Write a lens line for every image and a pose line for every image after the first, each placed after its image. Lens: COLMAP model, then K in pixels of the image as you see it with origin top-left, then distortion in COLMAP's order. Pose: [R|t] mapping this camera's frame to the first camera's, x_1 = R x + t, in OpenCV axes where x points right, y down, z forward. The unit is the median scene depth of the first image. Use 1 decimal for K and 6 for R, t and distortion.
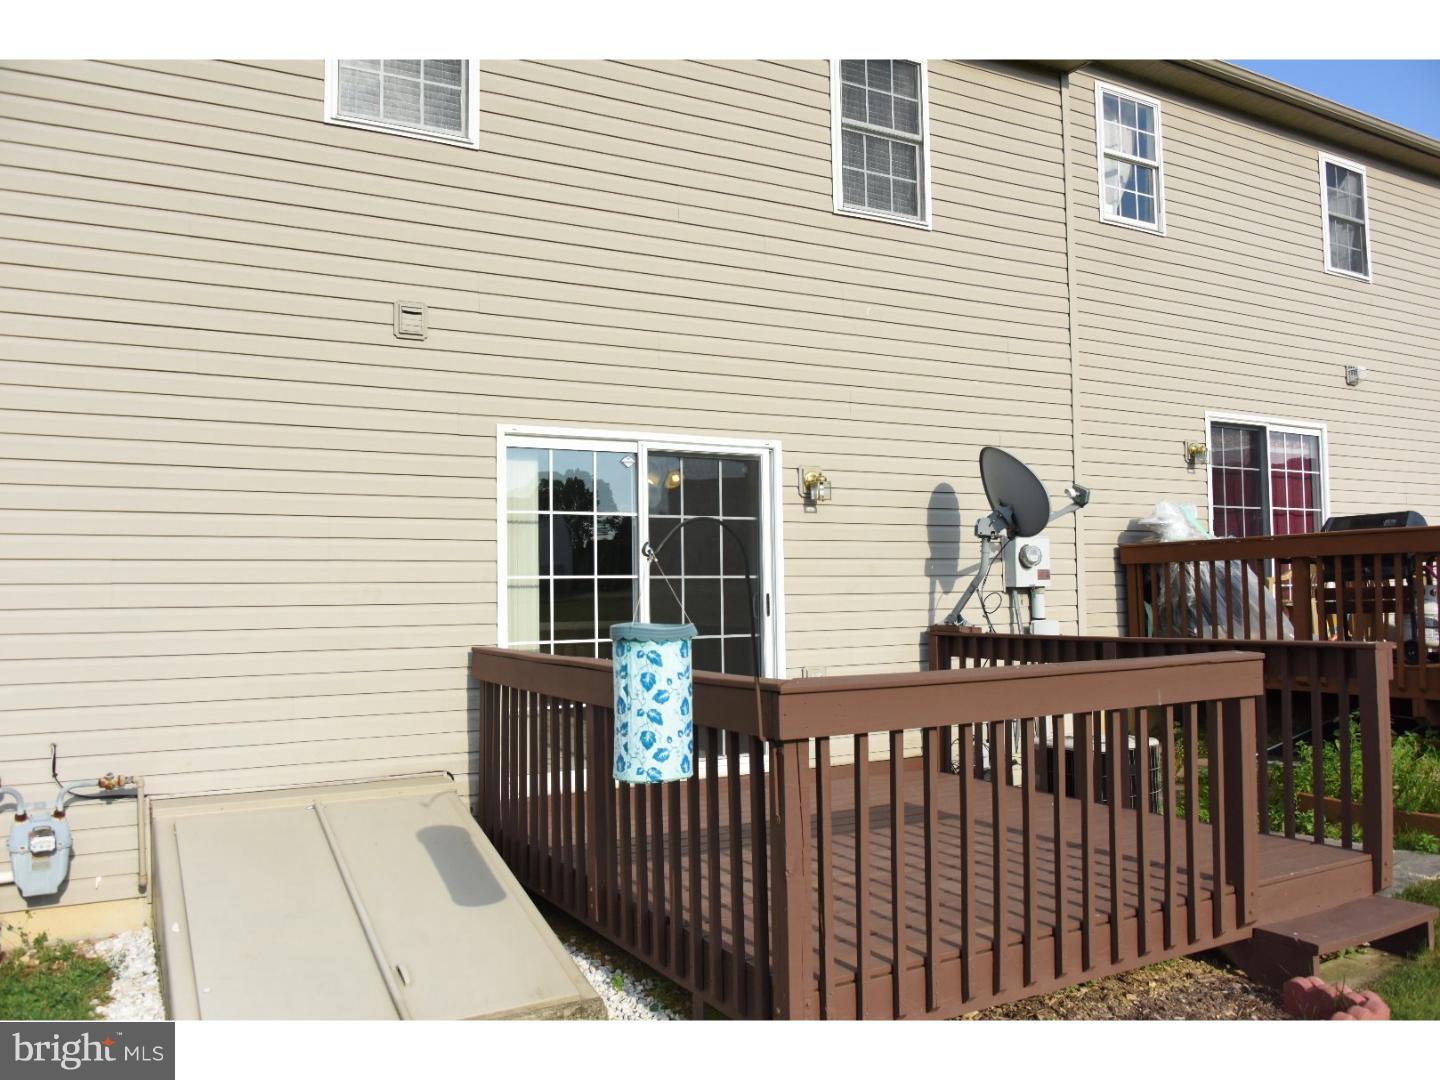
lens RADIAL K [[1123.7, 0, 720.5], [0, 1123.7, 532.4], [0, 0, 1]] dist [-0.032175, -0.023490]
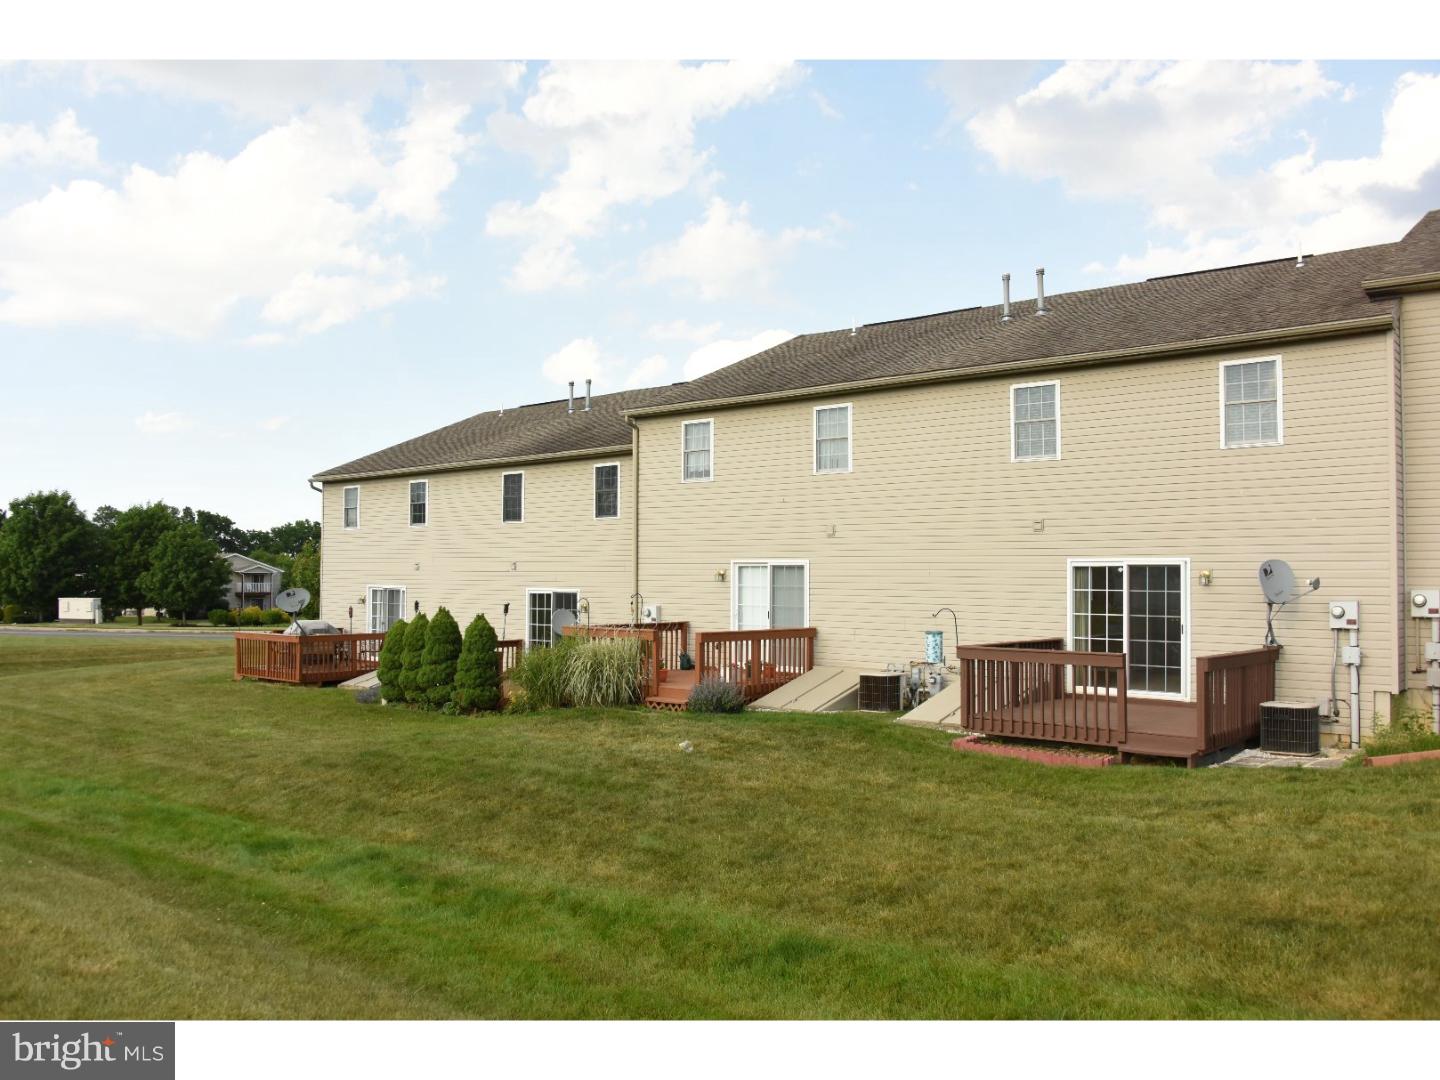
lens RADIAL K [[1123.7, 0, 721.6], [0, 1123.7, 541.9], [0, 0, 1]] dist [-0.032175, -0.023490]
pose [[0.342201, -0.013635, -0.939528, 1.869419], [0.036684, 0.999326, -0.001141, -0.146957], [0.938910, -0.034075, 0.342471, -0.666063]]
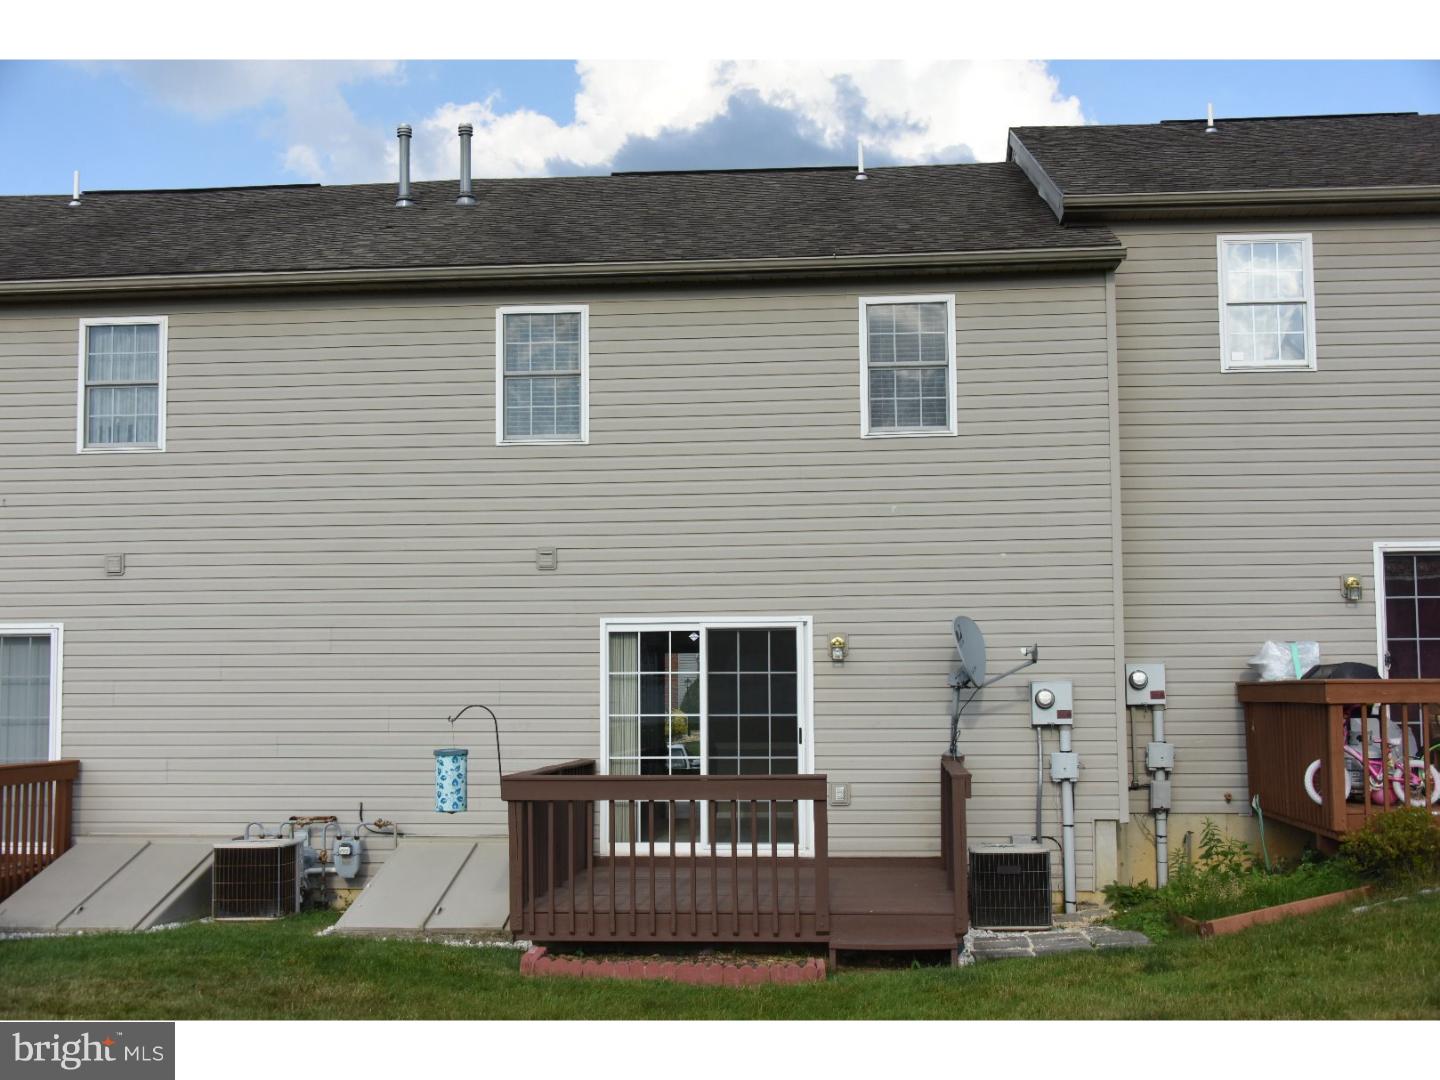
lens RADIAL K [[1757.3, 0, 718.1], [0, 1757.3, 543.0], [0, 0, 1]] dist [-0.028855, 0.000000]
pose [[0.821764, -0.039258, -0.568474, 1.191653], [0.025087, 0.999149, -0.032734, -0.103819], [0.569276, 0.012639, 0.822050, -0.833134]]
